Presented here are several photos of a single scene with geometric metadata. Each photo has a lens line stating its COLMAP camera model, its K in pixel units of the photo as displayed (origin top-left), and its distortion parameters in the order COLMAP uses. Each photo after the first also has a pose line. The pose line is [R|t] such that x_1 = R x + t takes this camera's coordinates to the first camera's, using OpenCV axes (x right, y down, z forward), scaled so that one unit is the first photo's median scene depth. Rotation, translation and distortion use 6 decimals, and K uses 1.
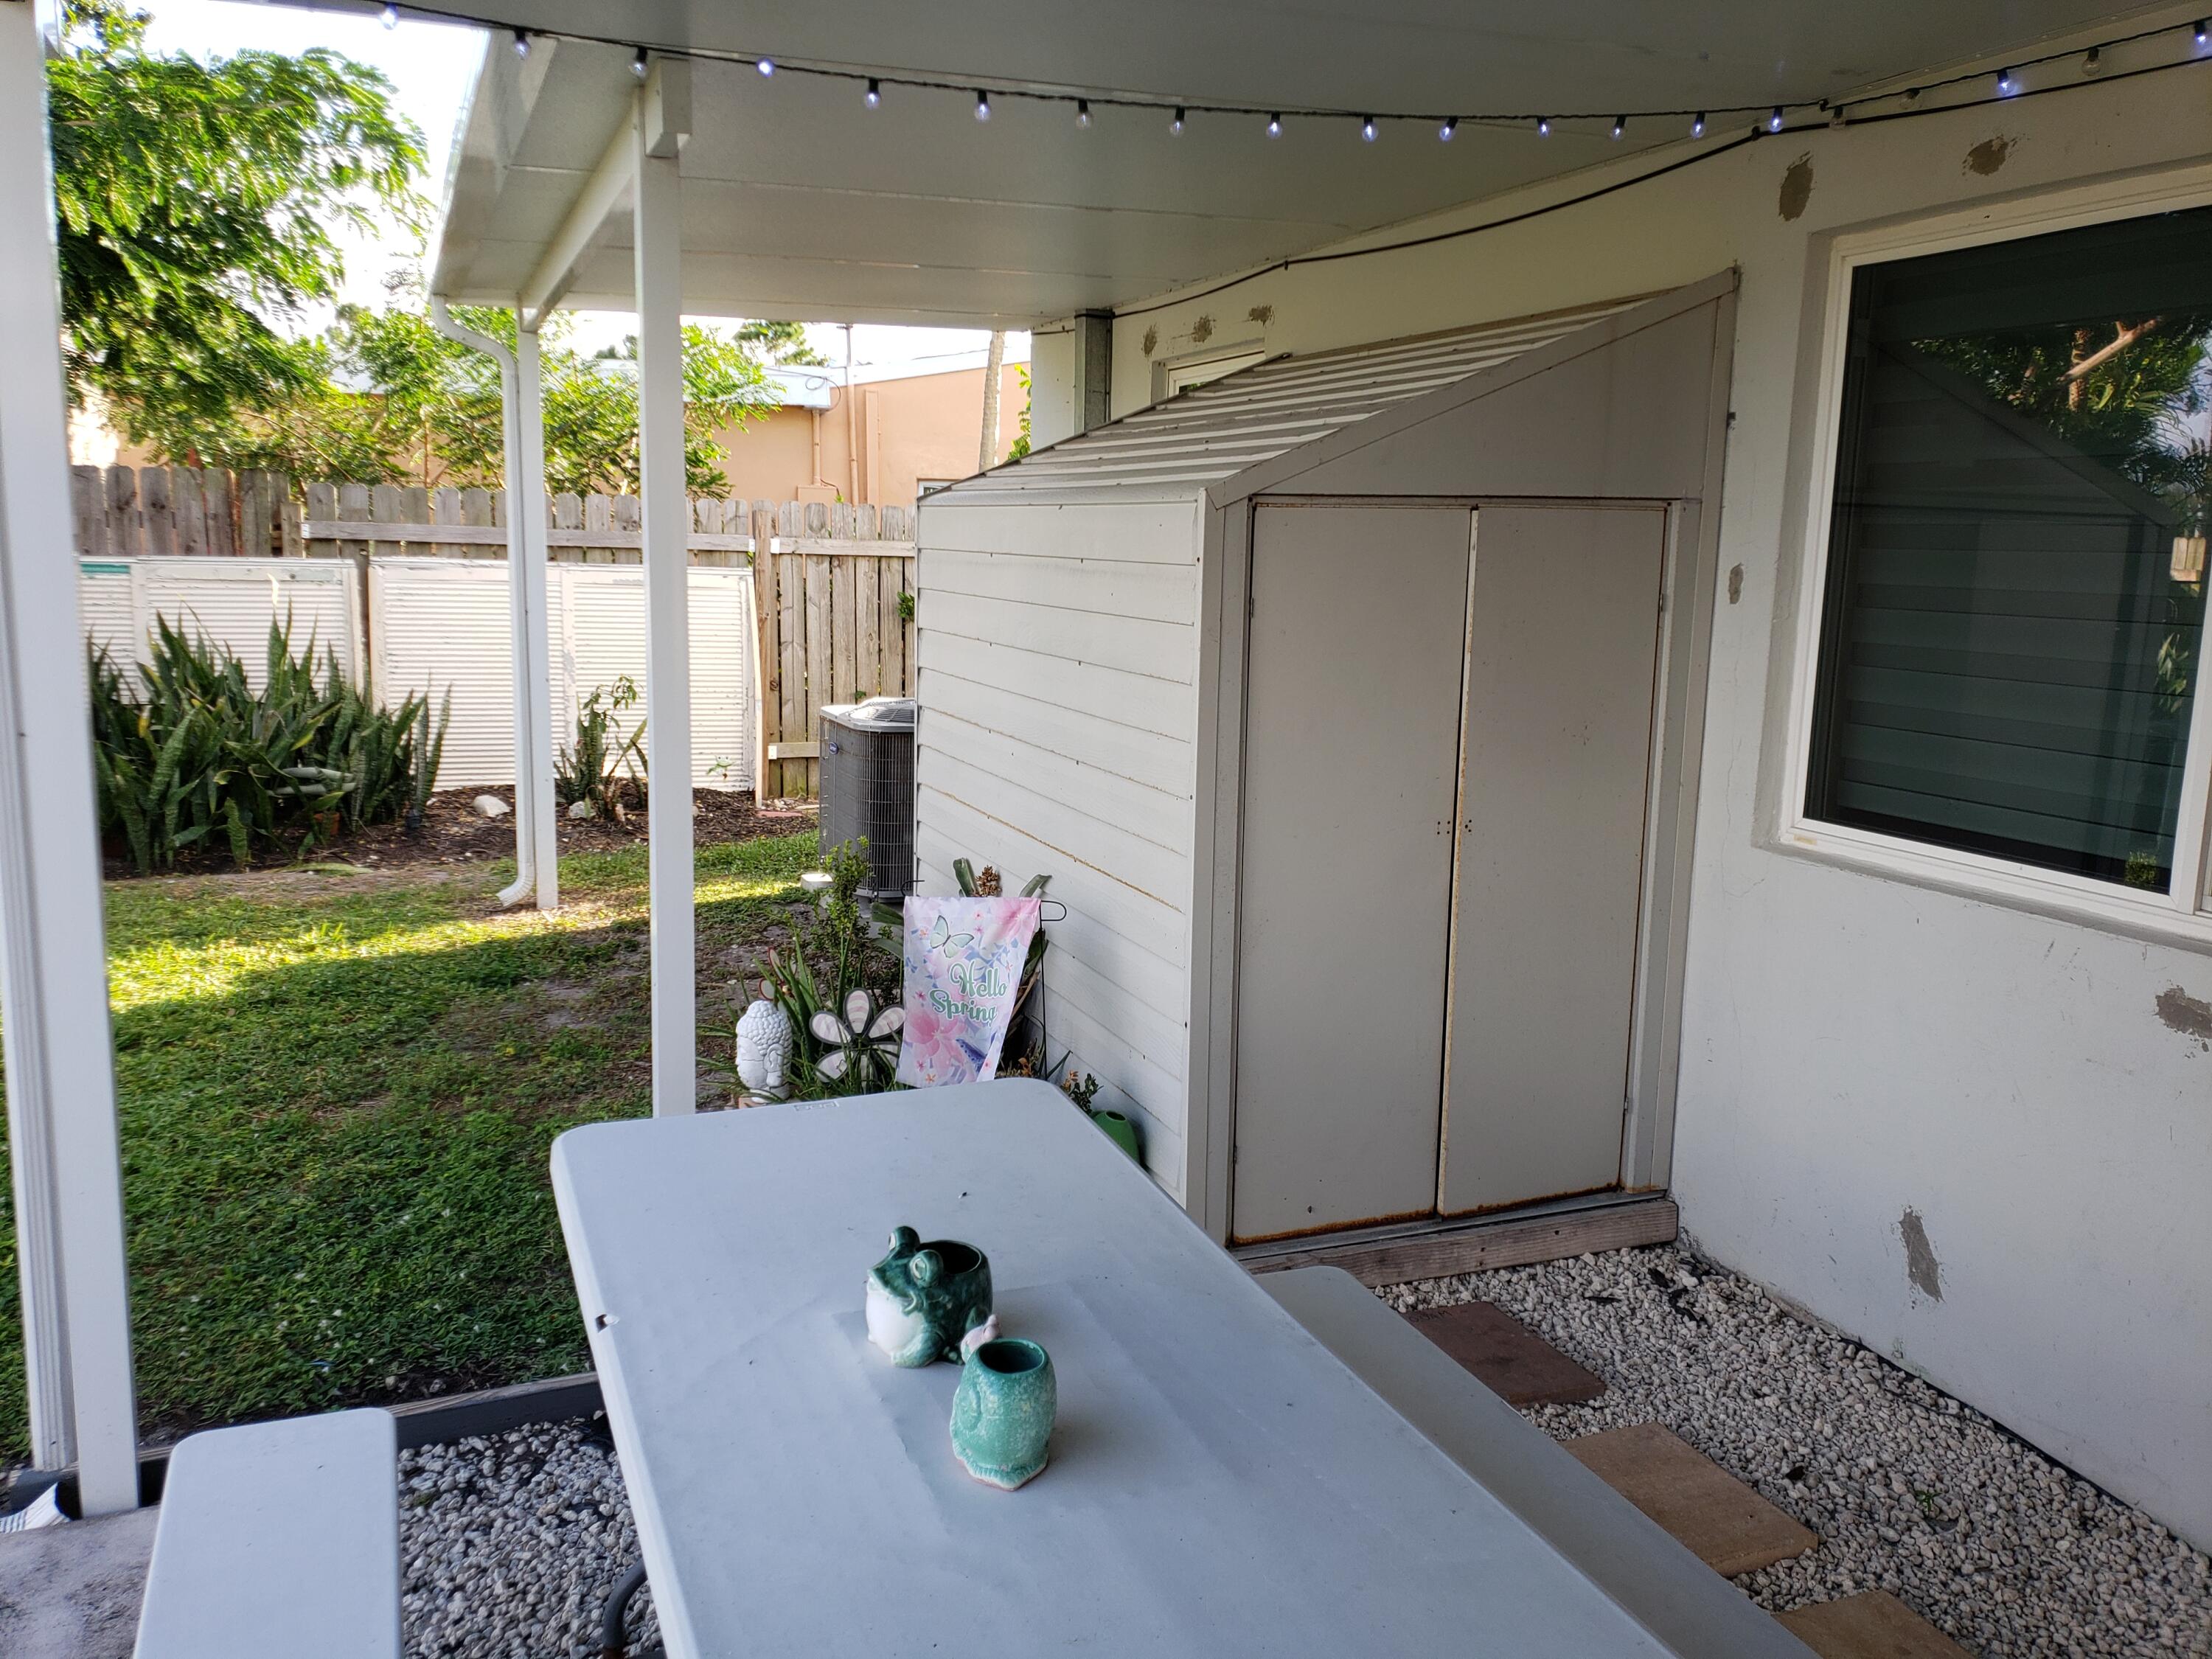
lens RADIAL K [[1685.3, 0, 1033.5], [0, 1685.3, 822.2], [0, 0, 1]] dist [0.027906, -0.004943]
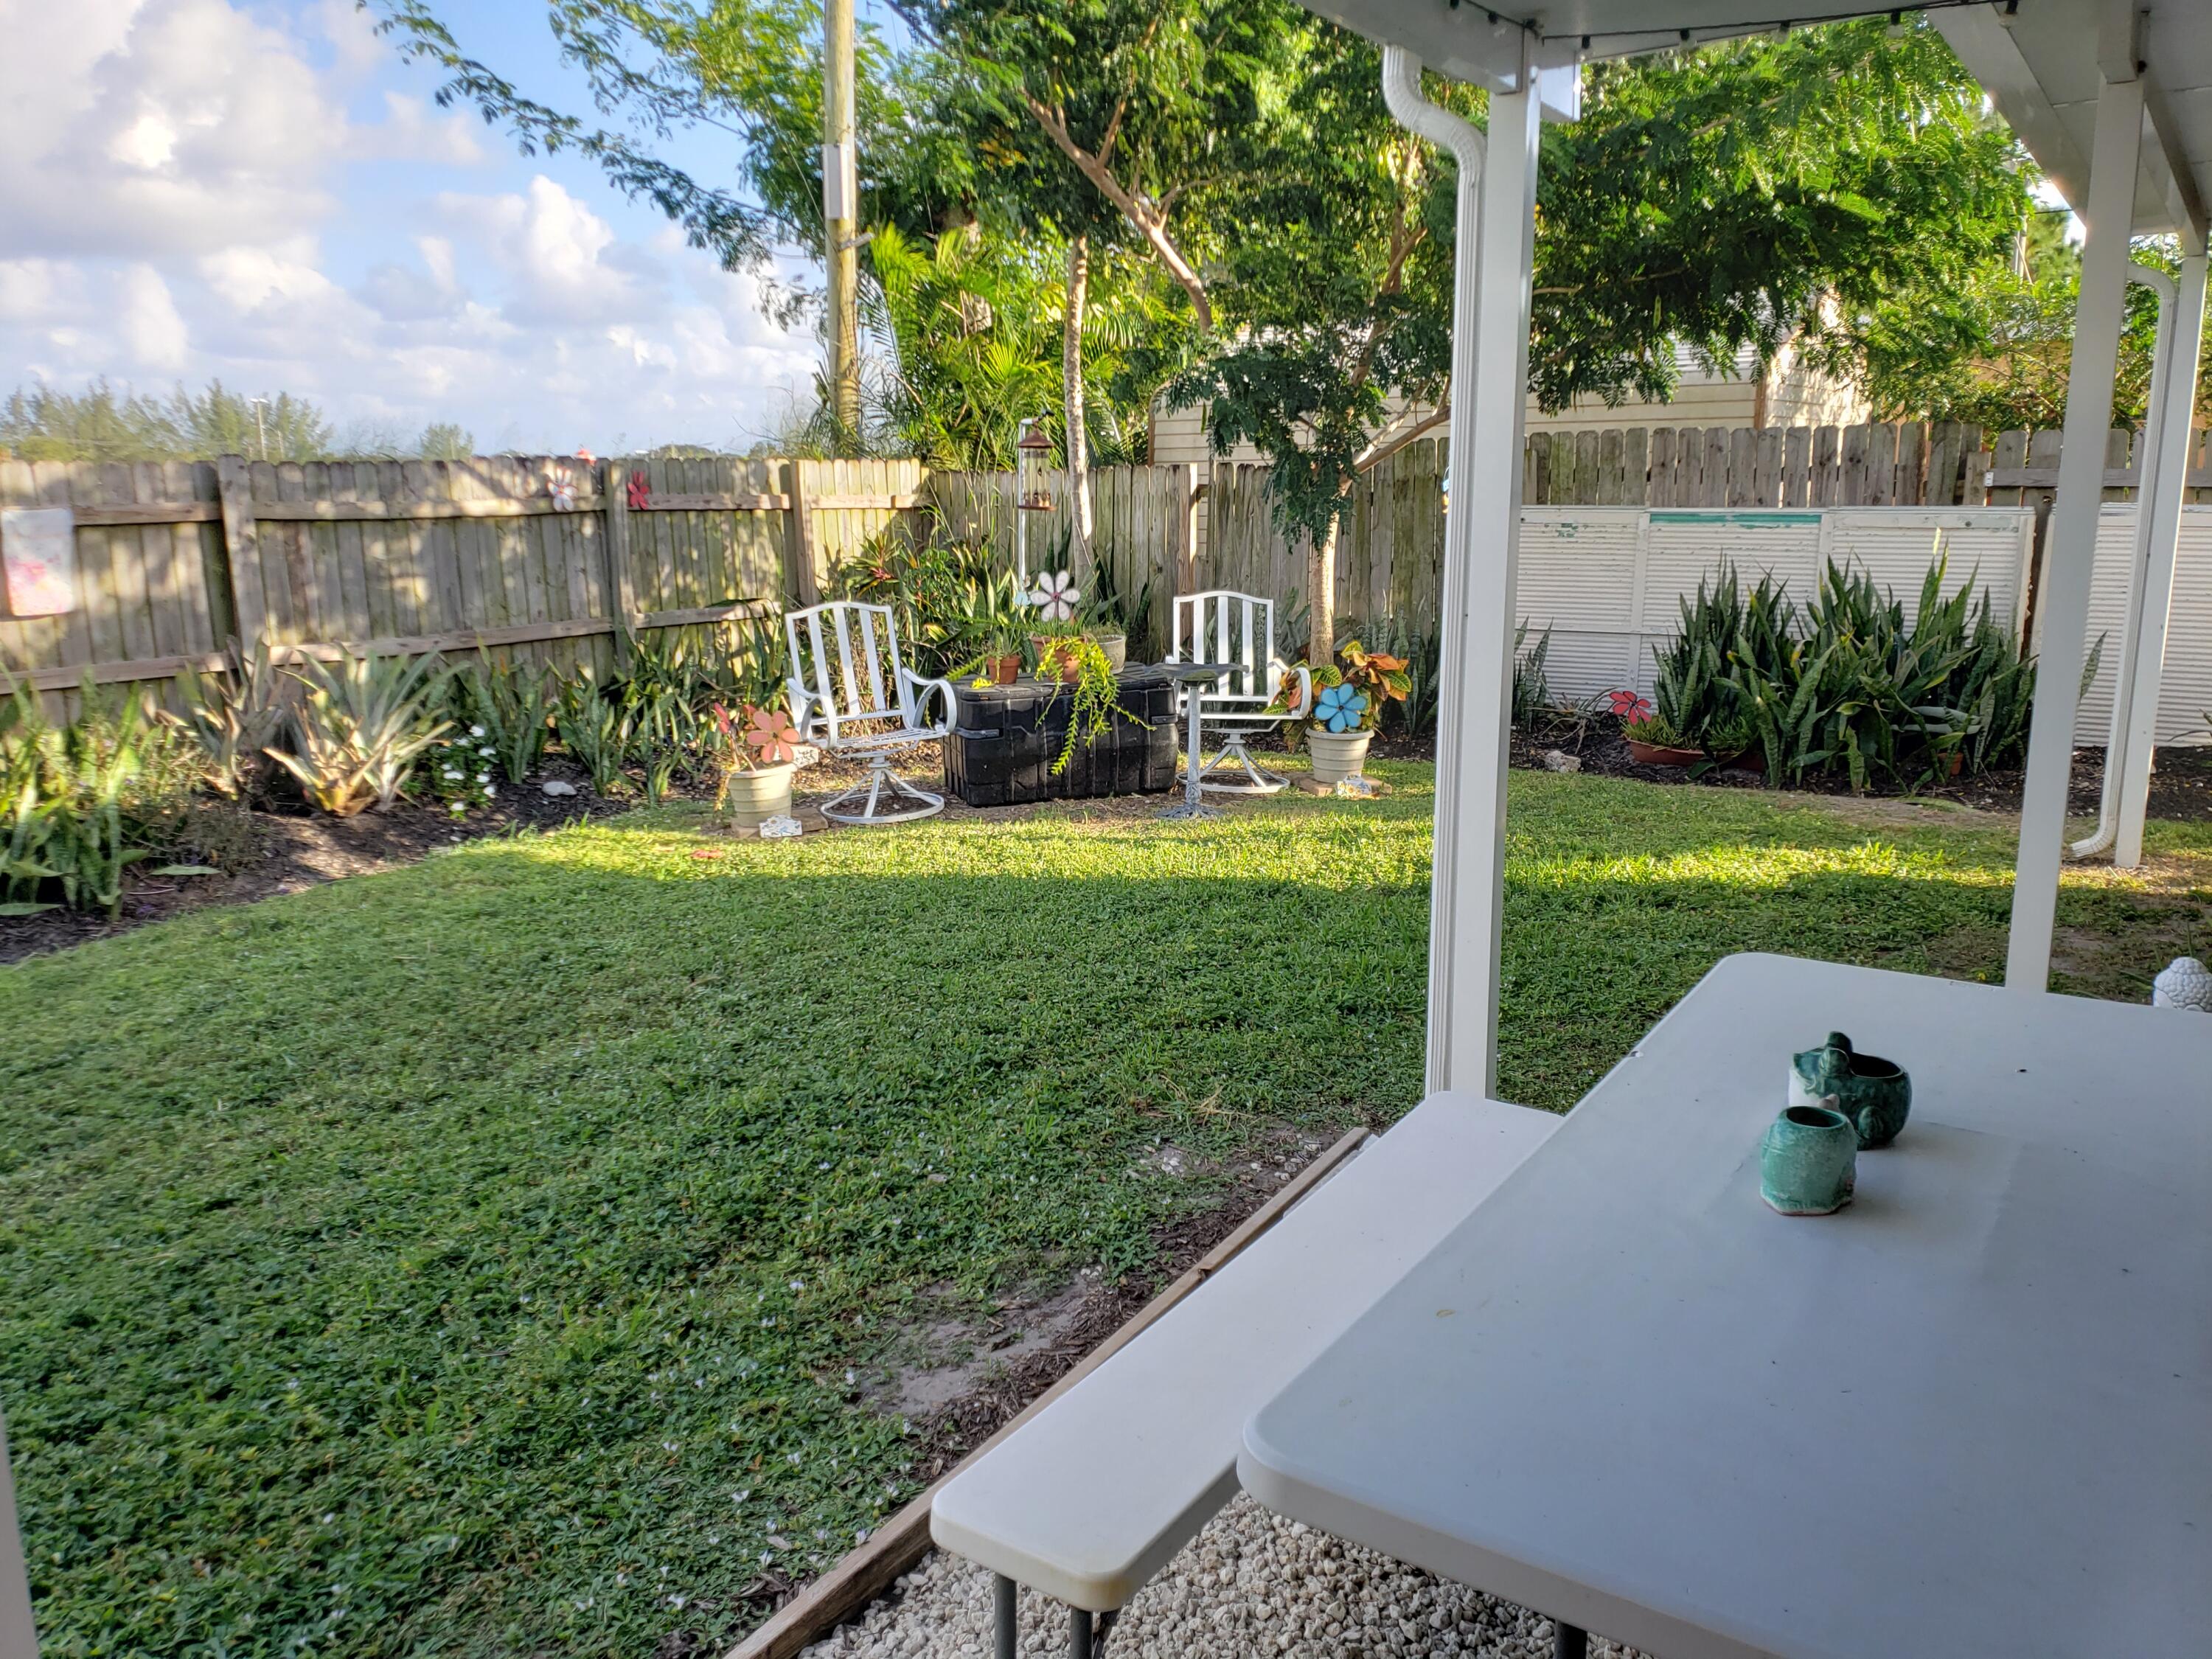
lens RADIAL K [[1677.2, 0, 1098.4], [0, 1677.2, 863.5], [0, 0, 1]] dist [0.000350, -0.002006]
pose [[0.578915, 0.154394, -0.800637, 0.117161], [-0.114219, 0.987583, 0.107856, 0.010733], [0.807348, 0.029008, 0.589361, -0.028202]]
